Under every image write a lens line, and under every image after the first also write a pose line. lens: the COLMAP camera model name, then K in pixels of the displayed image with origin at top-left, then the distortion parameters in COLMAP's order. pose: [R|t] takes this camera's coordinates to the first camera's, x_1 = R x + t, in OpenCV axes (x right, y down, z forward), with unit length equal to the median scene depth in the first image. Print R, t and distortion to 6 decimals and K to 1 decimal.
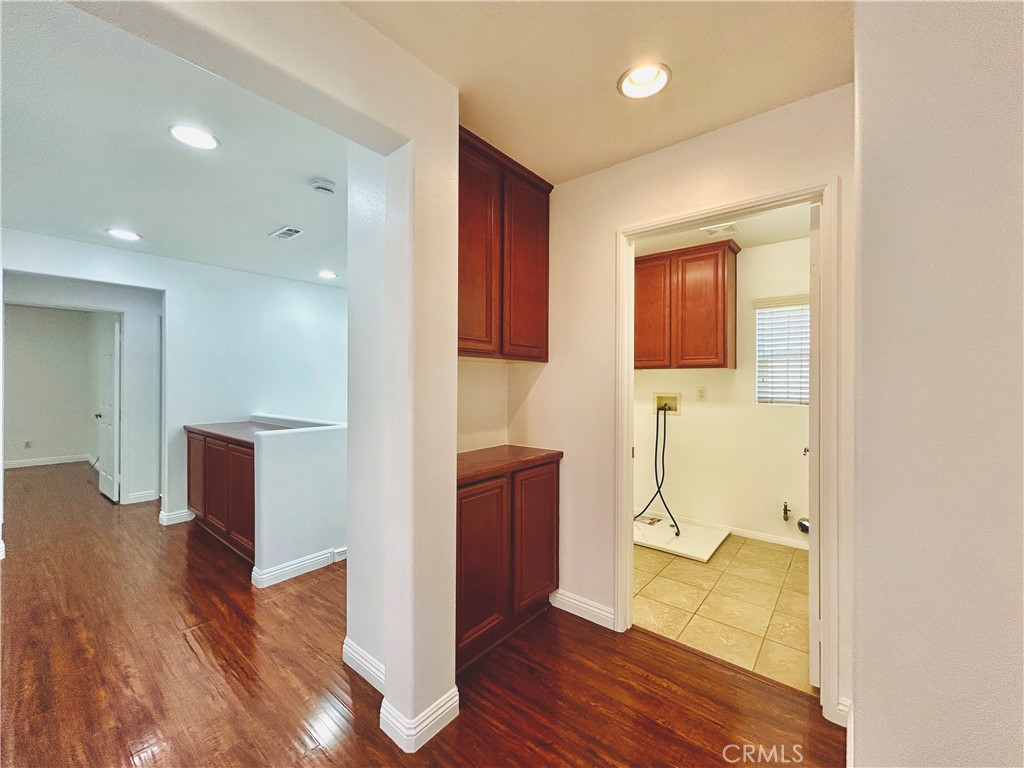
lens RADIAL K [[413.6, 0, 511.3], [0, 413.6, 381.2], [0, 0, 1]] dist [0.000215, 0.000224]
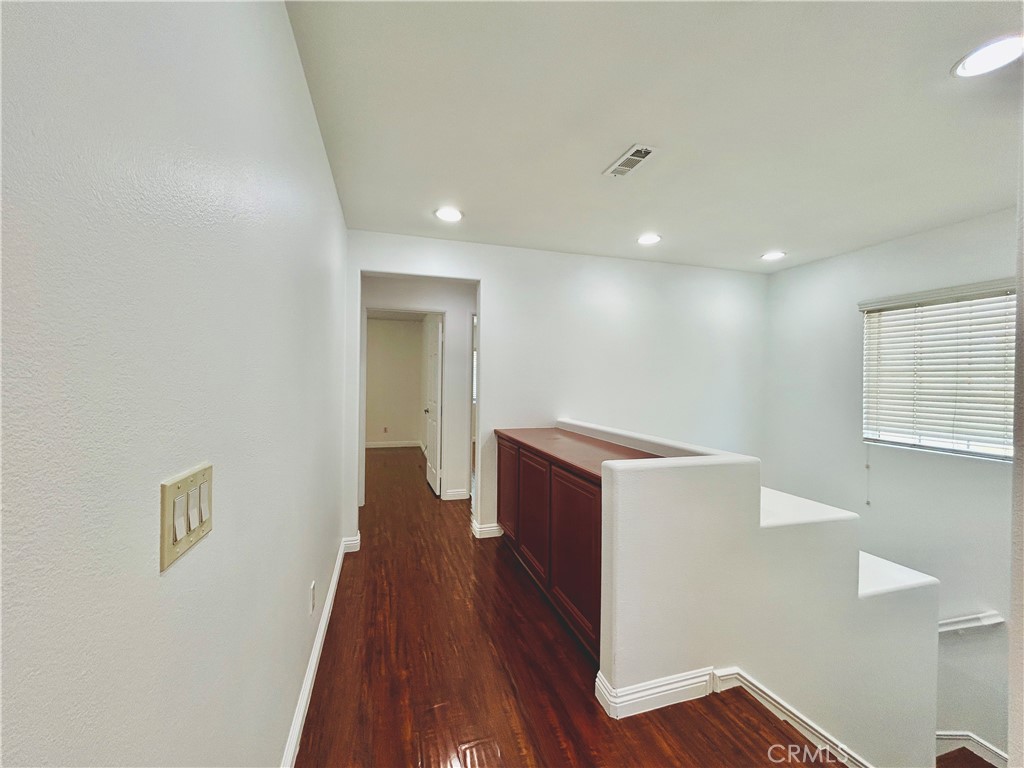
lens RADIAL K [[413.6, 0, 511.3], [0, 413.6, 381.2], [0, 0, 1]] dist [0.000215, 0.000224]
pose [[0.834125, 0.009043, -0.551502, -0.280838], [-0.009550, 0.999952, 0.001953, 0.000625], [0.551493, 0.003638, 0.834171, 0.283992]]
